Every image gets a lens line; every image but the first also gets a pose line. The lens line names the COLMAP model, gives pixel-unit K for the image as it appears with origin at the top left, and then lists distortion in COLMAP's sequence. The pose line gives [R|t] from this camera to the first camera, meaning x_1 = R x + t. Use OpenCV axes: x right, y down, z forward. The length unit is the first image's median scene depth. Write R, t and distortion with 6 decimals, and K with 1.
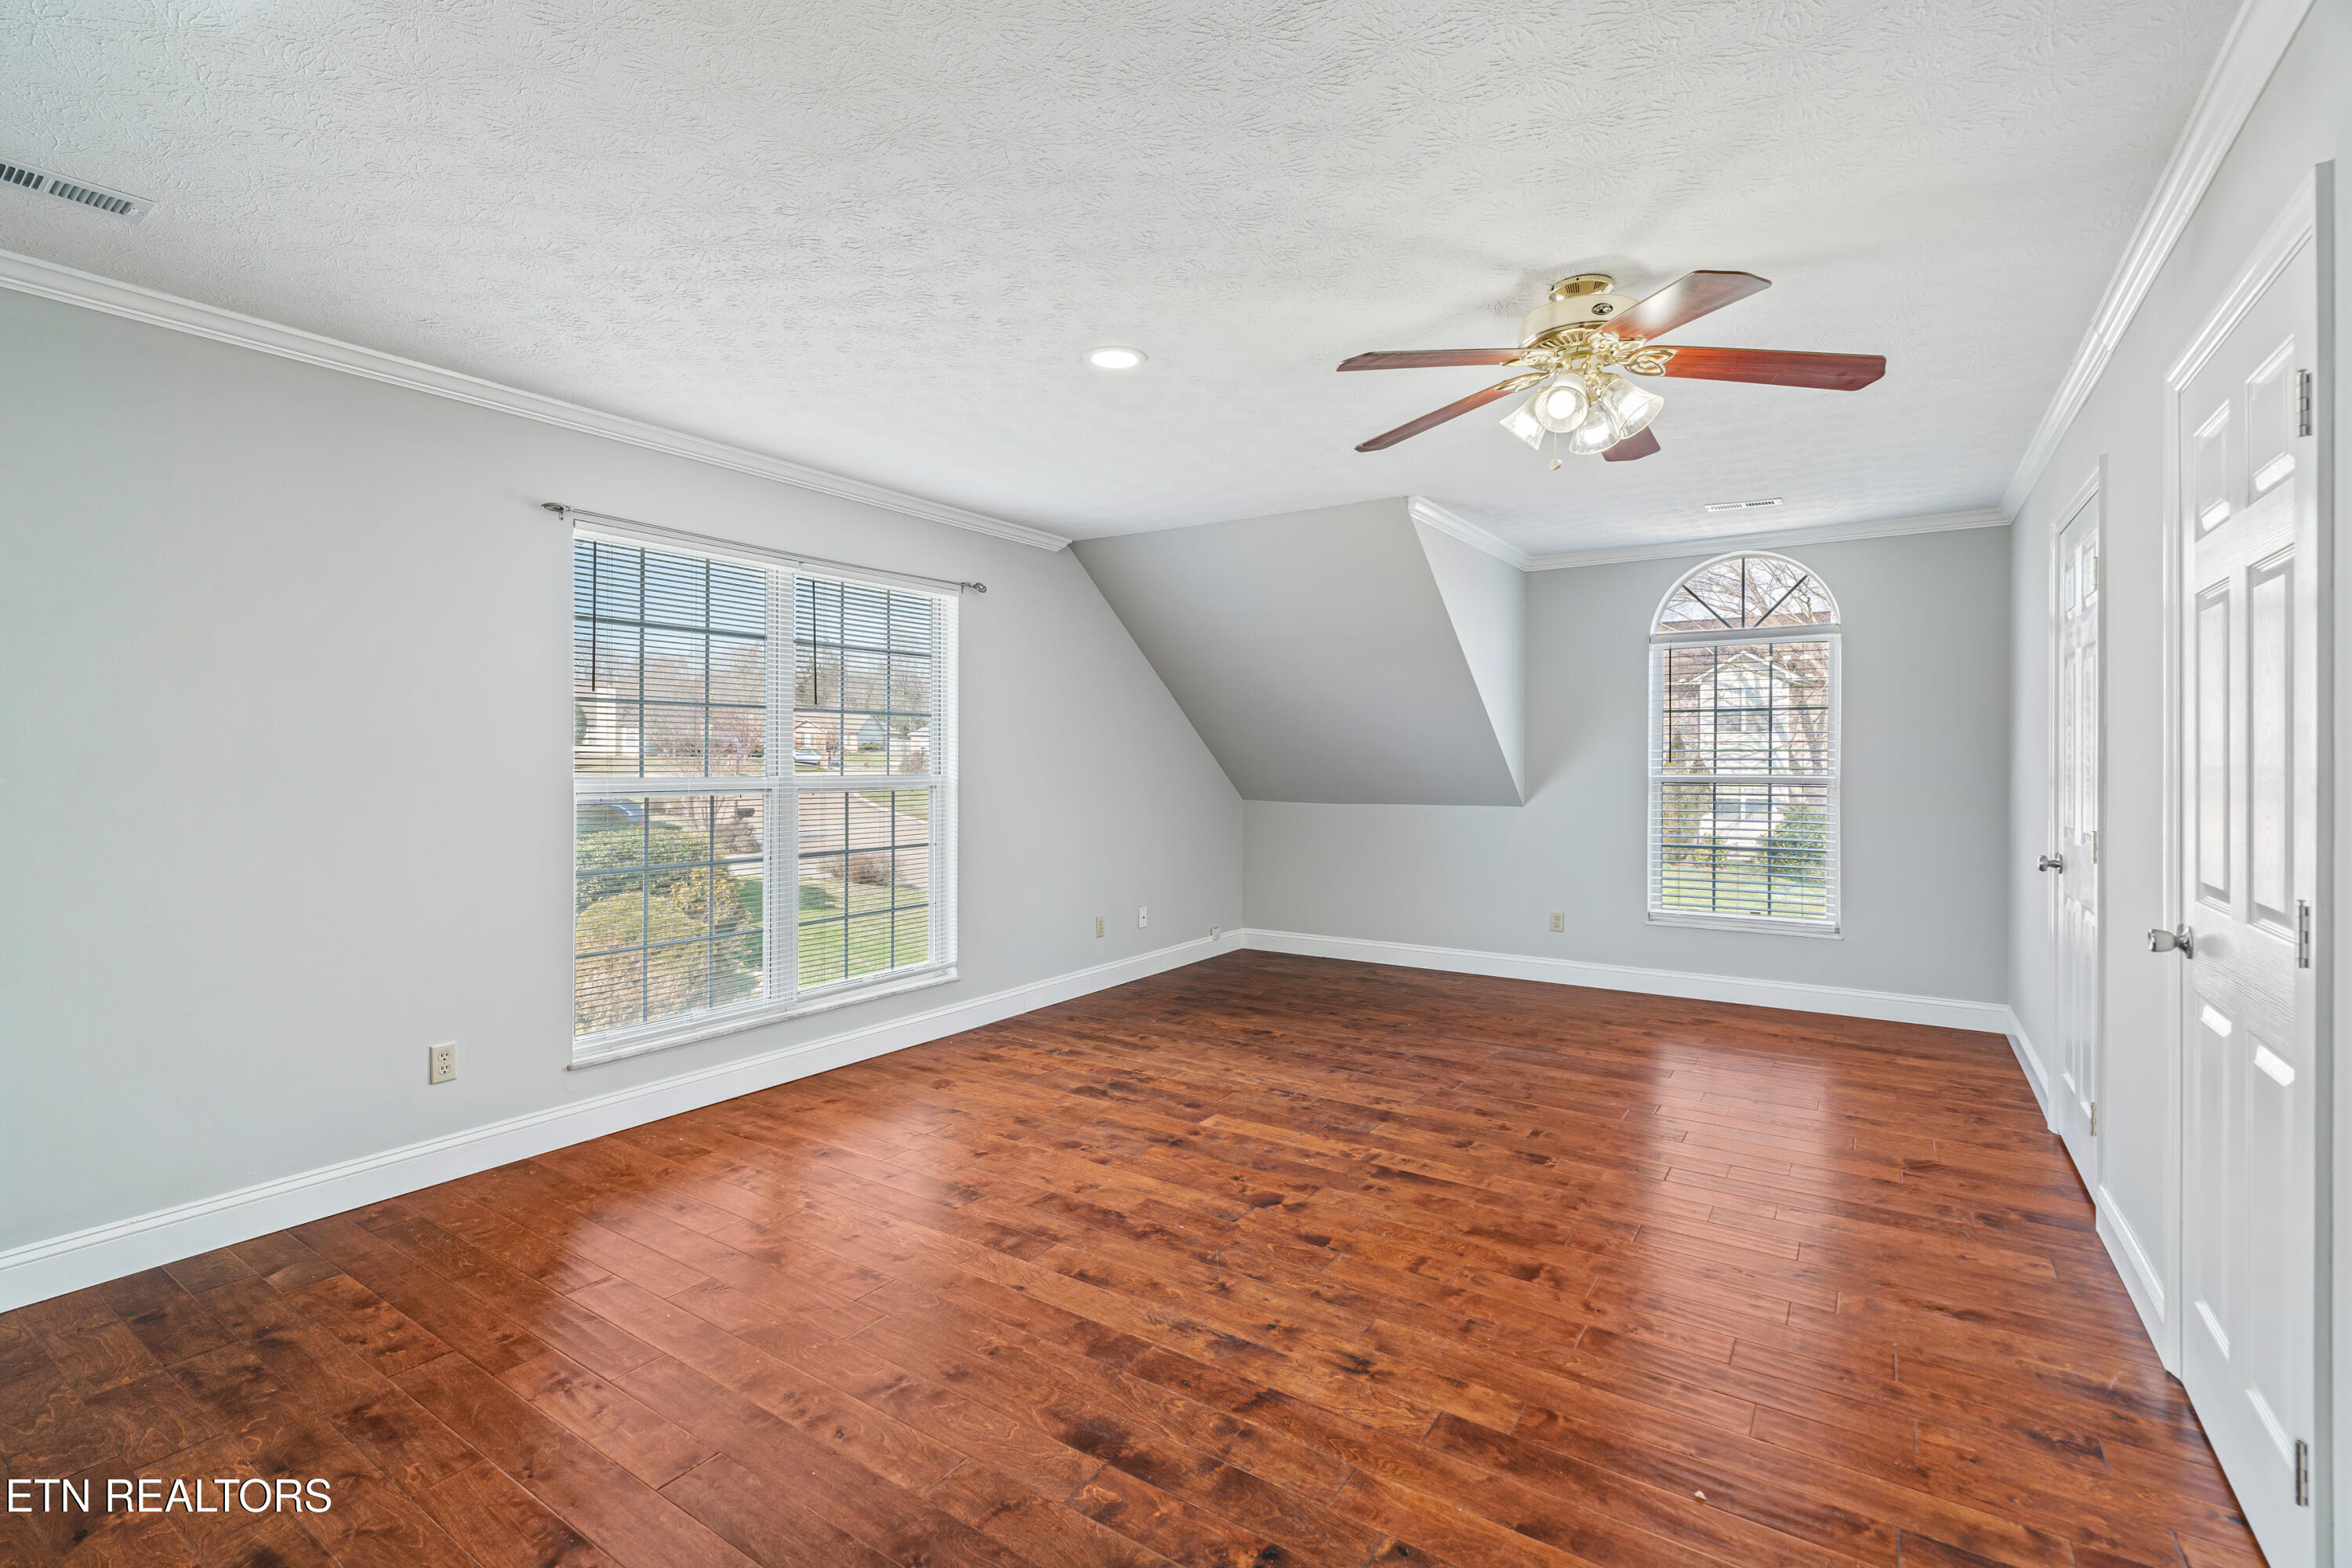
lens RADIAL K [[1055.1, 0, 1175.5], [0, 1055.1, 768.5], [0, 0, 1]] dist [-0.000501, 0.001740]
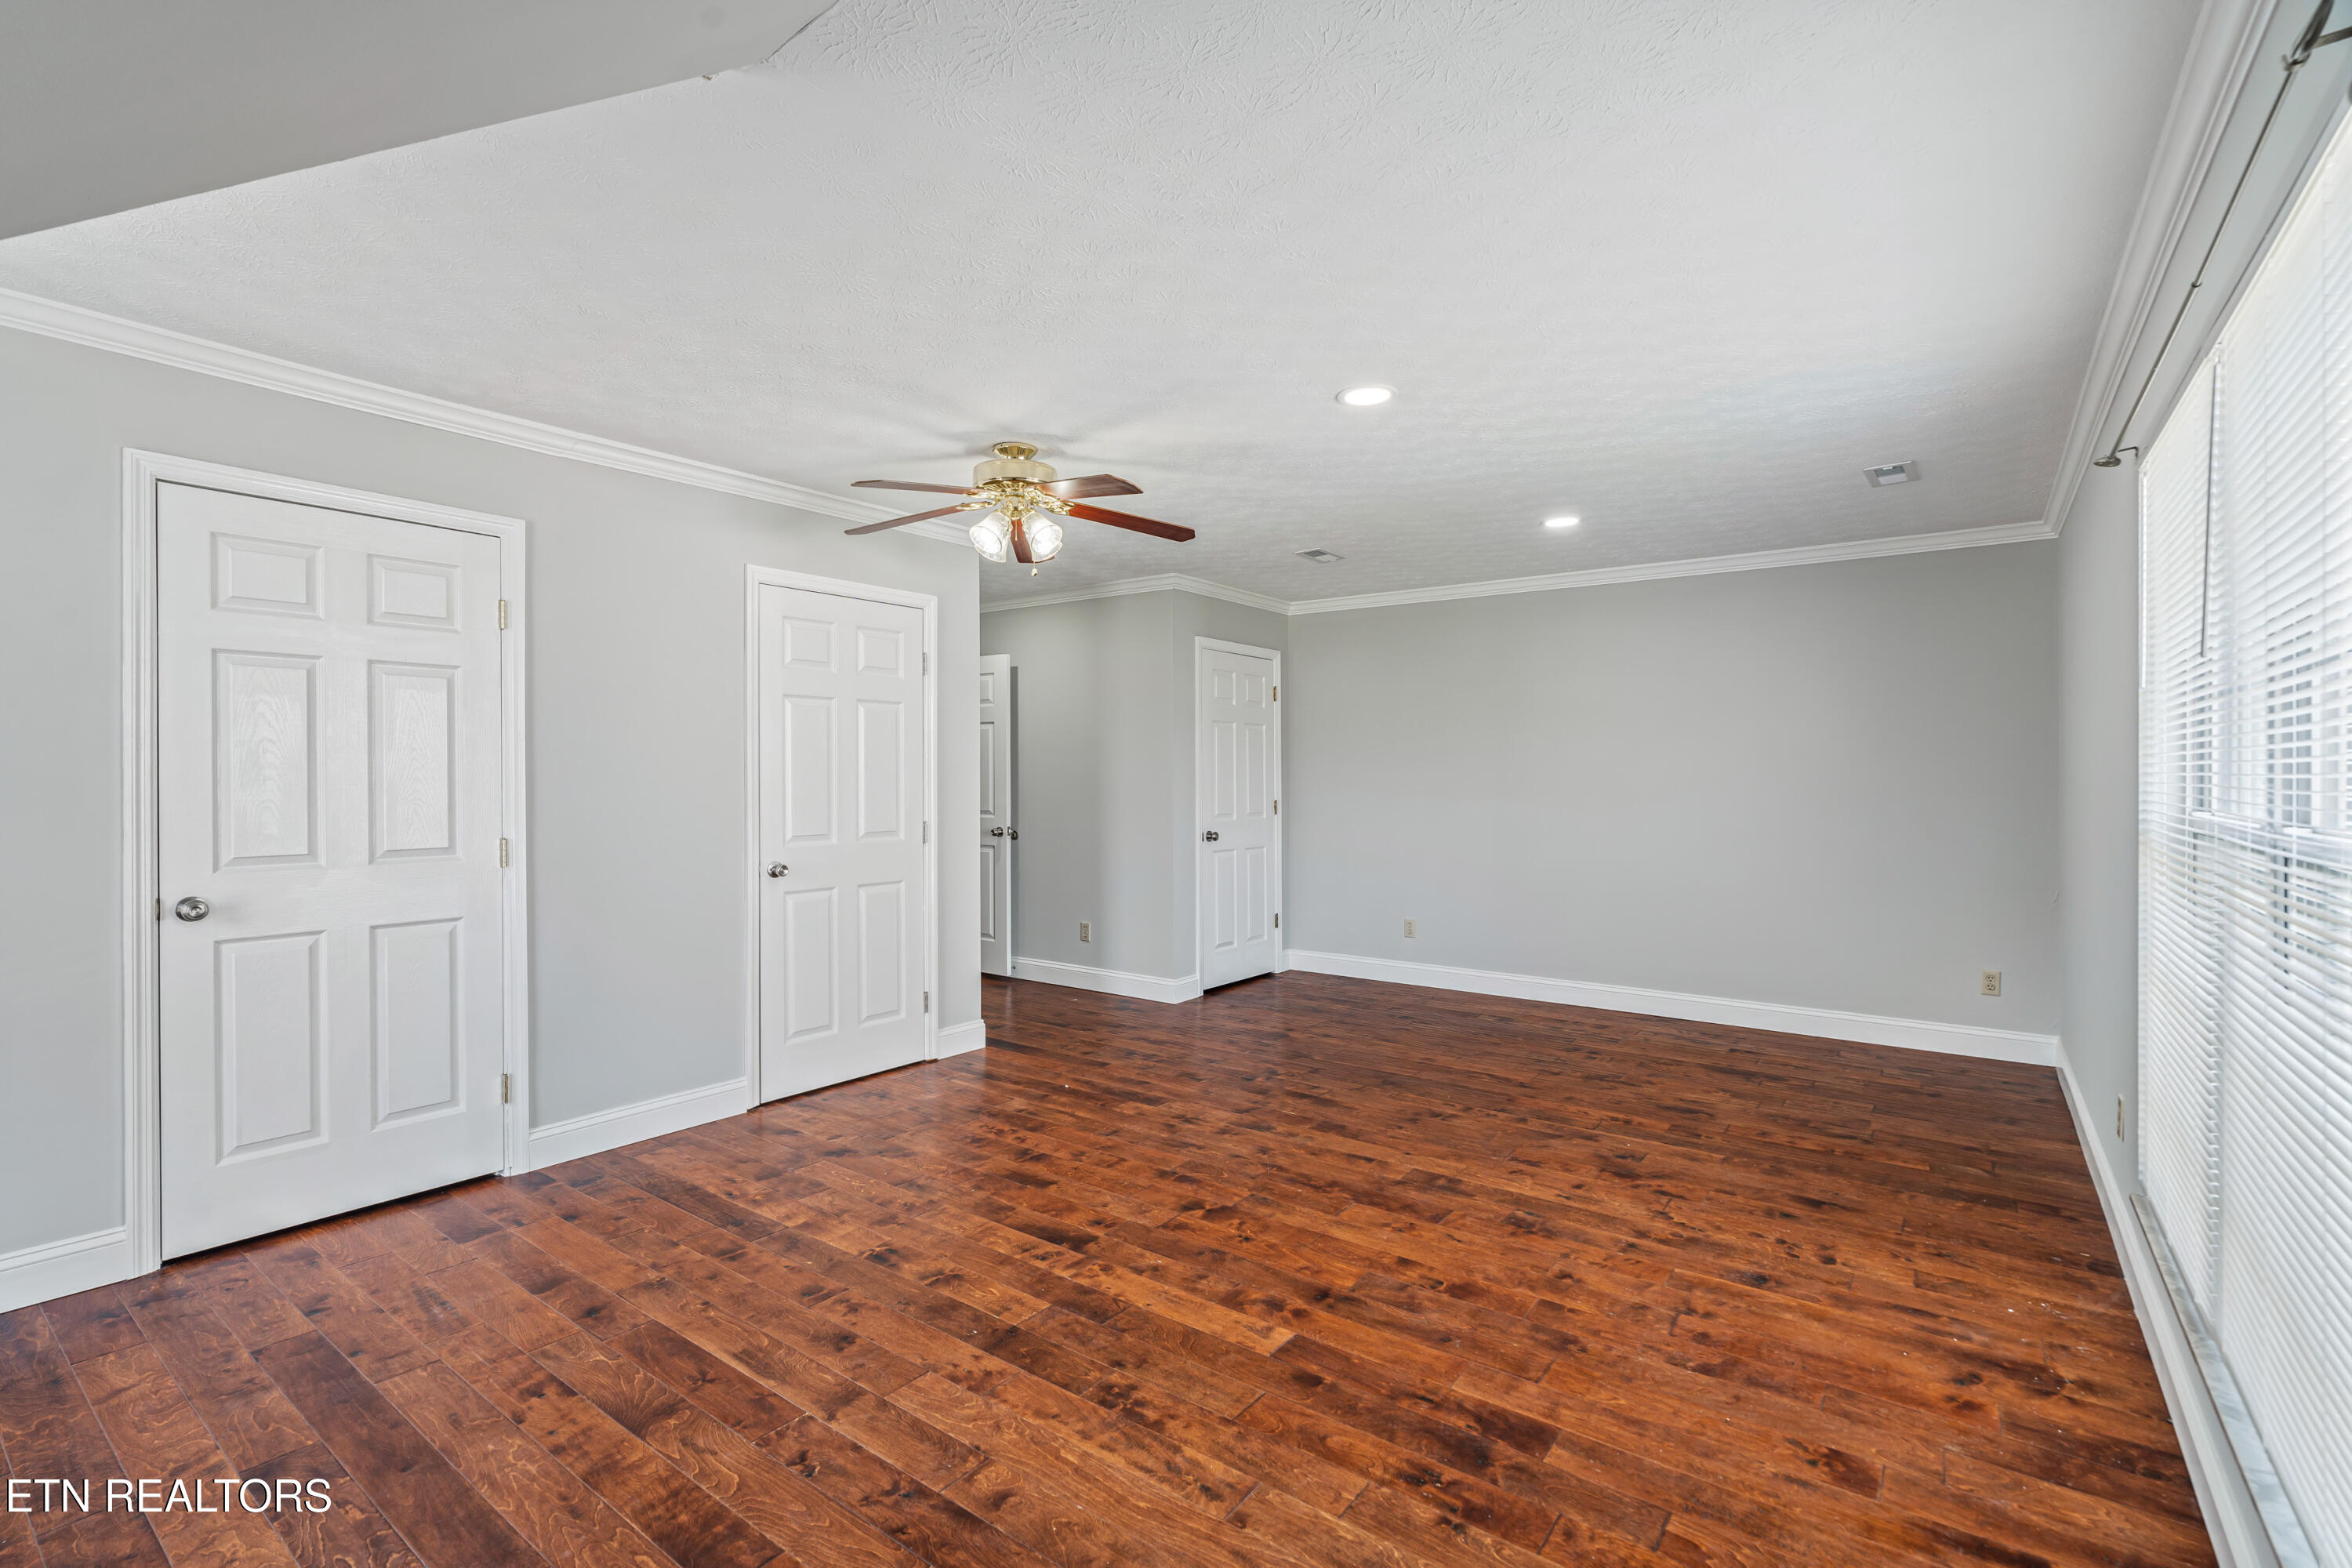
lens RADIAL K [[1055.1, 0, 1176.3], [0, 1055.1, 774.1], [0, 0, 1]] dist [-0.000501, 0.001740]
pose [[-0.998613, -0.005149, 0.052395, 0.070374], [-0.004692, 0.999950, 0.008835, -0.021284], [-0.052438, 0.008577, -0.998587, 1.851234]]
